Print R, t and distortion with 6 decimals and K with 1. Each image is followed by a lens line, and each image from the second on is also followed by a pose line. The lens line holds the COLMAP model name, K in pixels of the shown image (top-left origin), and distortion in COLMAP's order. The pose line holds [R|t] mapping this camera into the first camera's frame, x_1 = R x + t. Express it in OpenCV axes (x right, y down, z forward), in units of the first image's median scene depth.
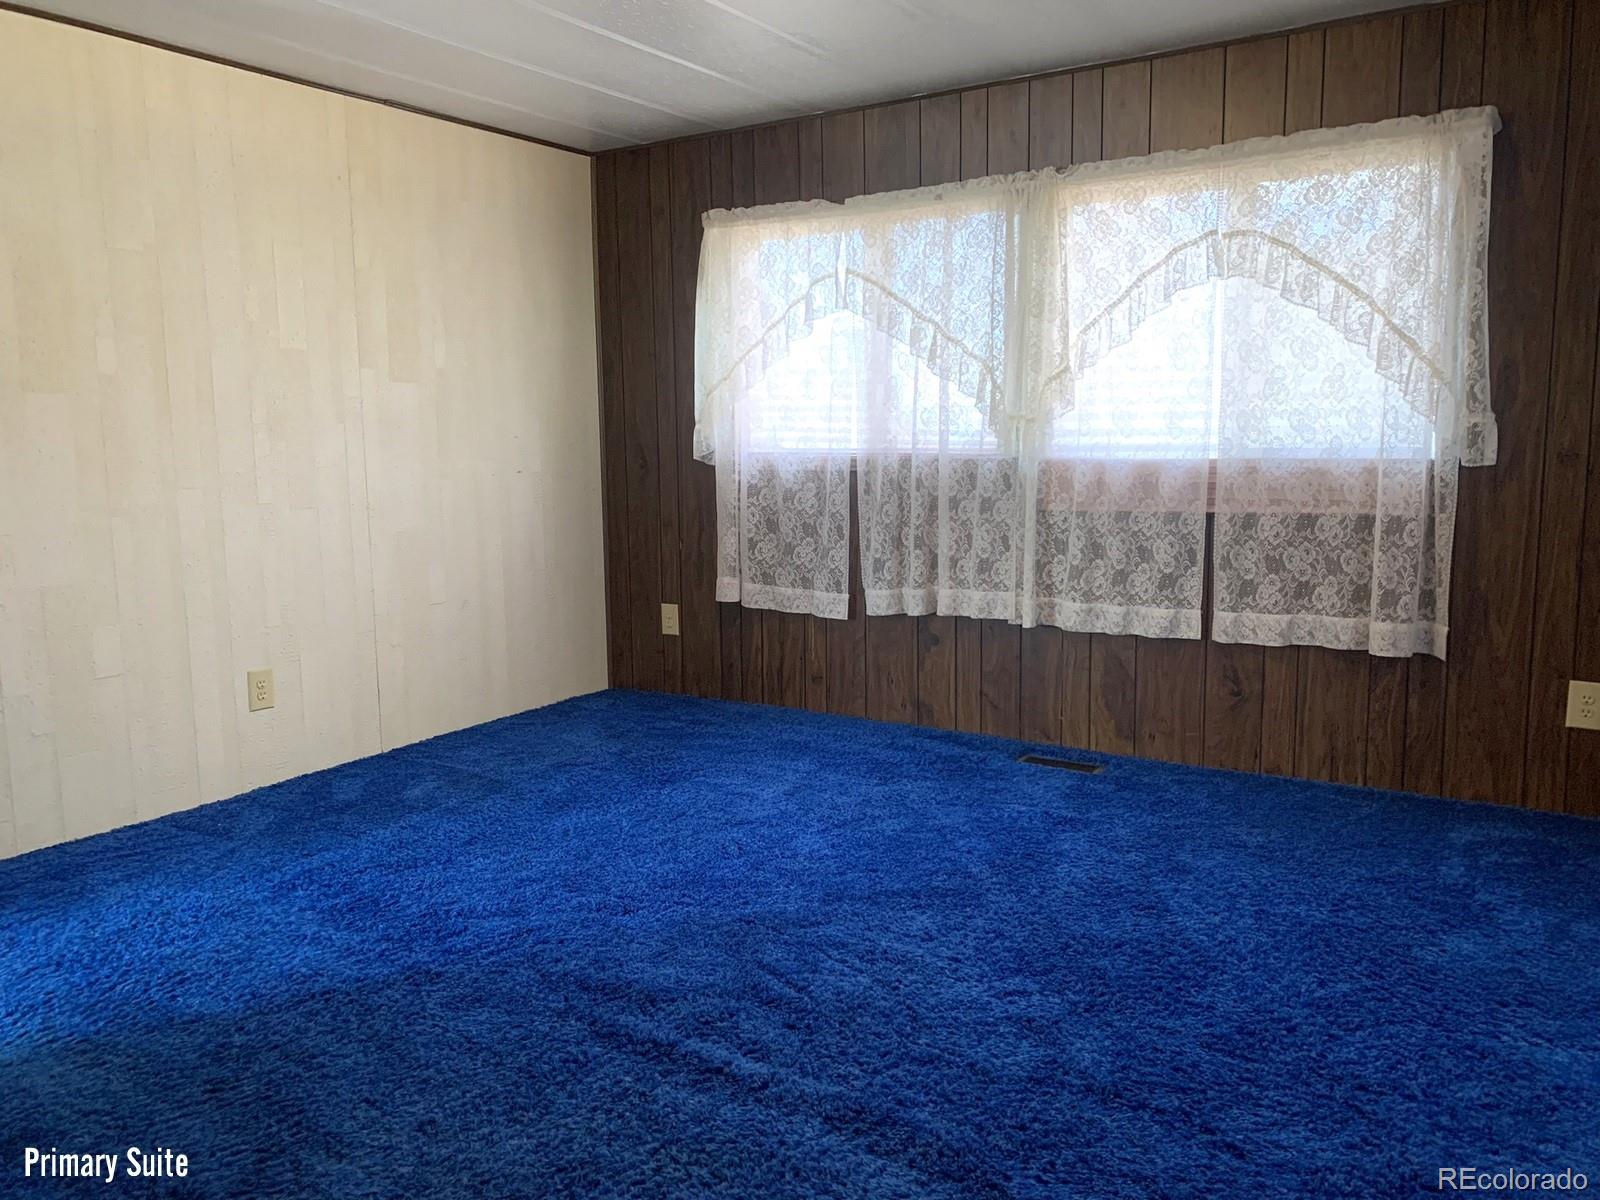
lens RADIAL K [[1233.2, 0, 802.8], [0, 1233.2, 607.6], [0, 0, 1]] dist [0.084729, -0.103631]
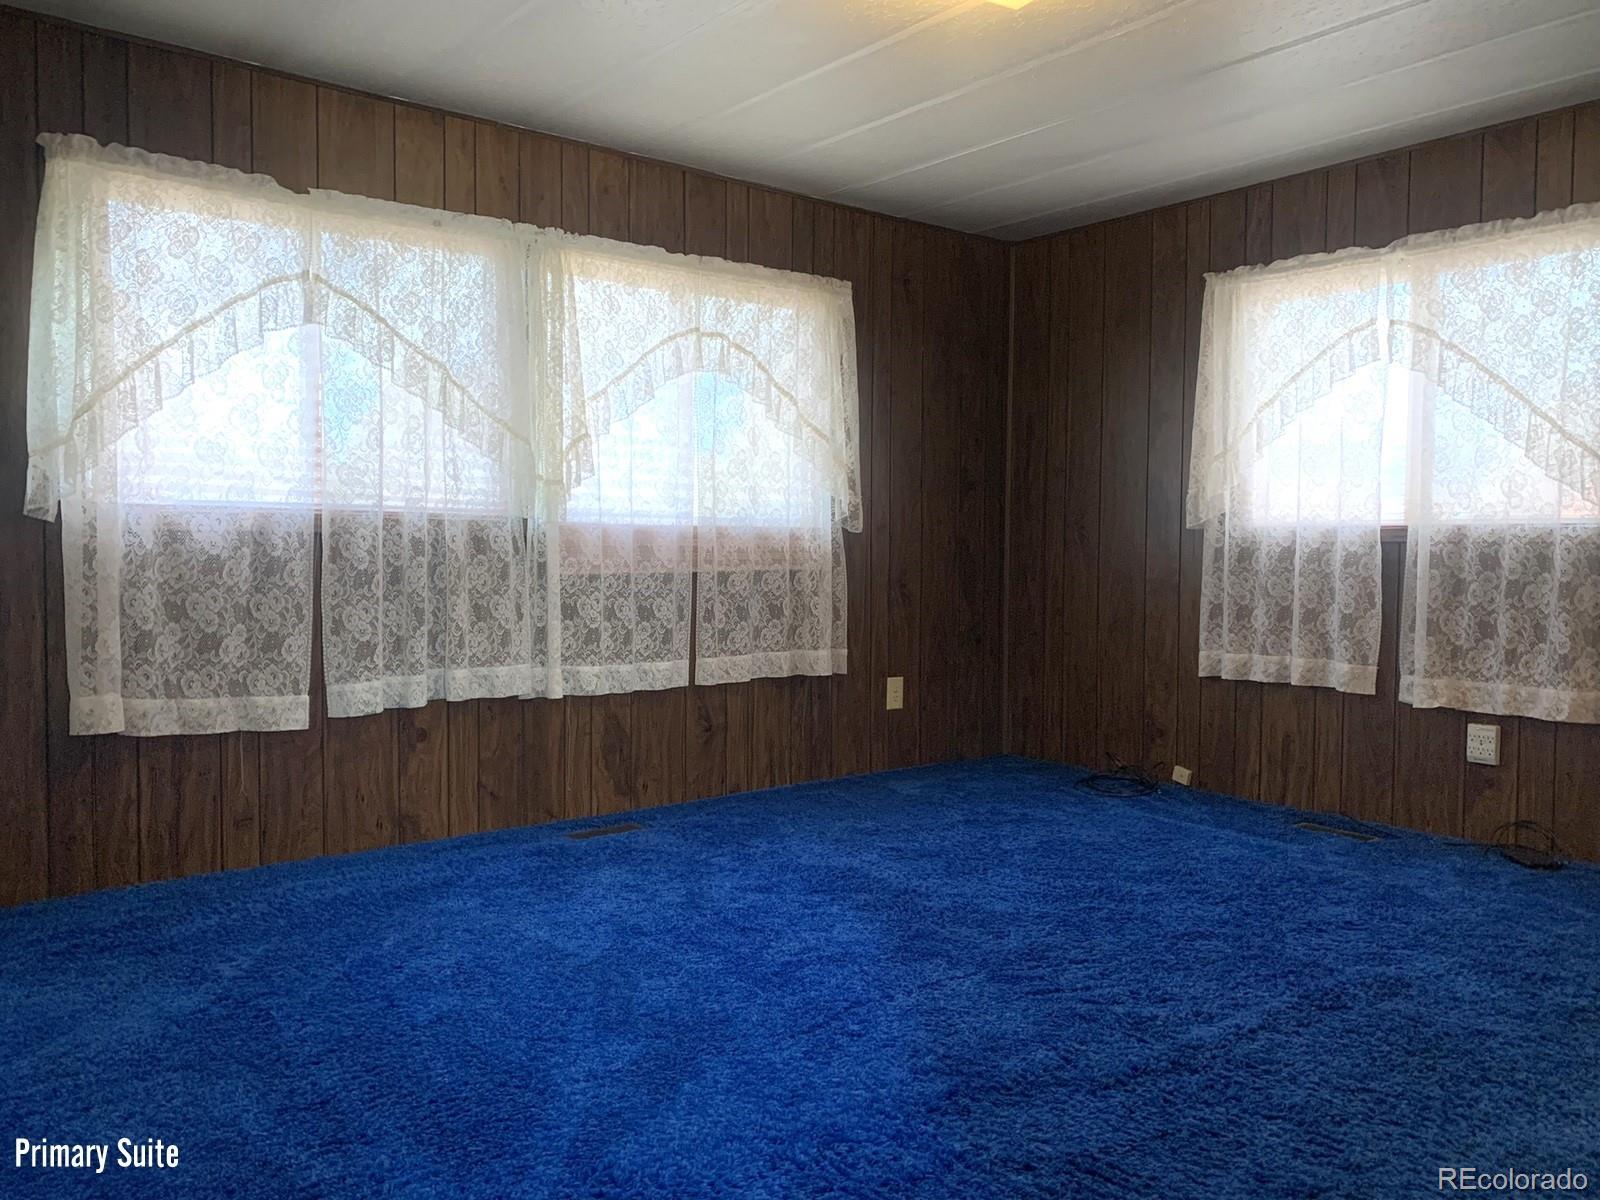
lens RADIAL K [[1233.2, 0, 805.1], [0, 1233.2, 593.9], [0, 0, 1]] dist [0.084729, -0.103631]
pose [[0.305142, -0.023201, 0.952024, -0.648365], [0.124477, 0.992098, -0.015720, -0.024196], [-0.944136, 0.123302, 0.305619, 0.513212]]
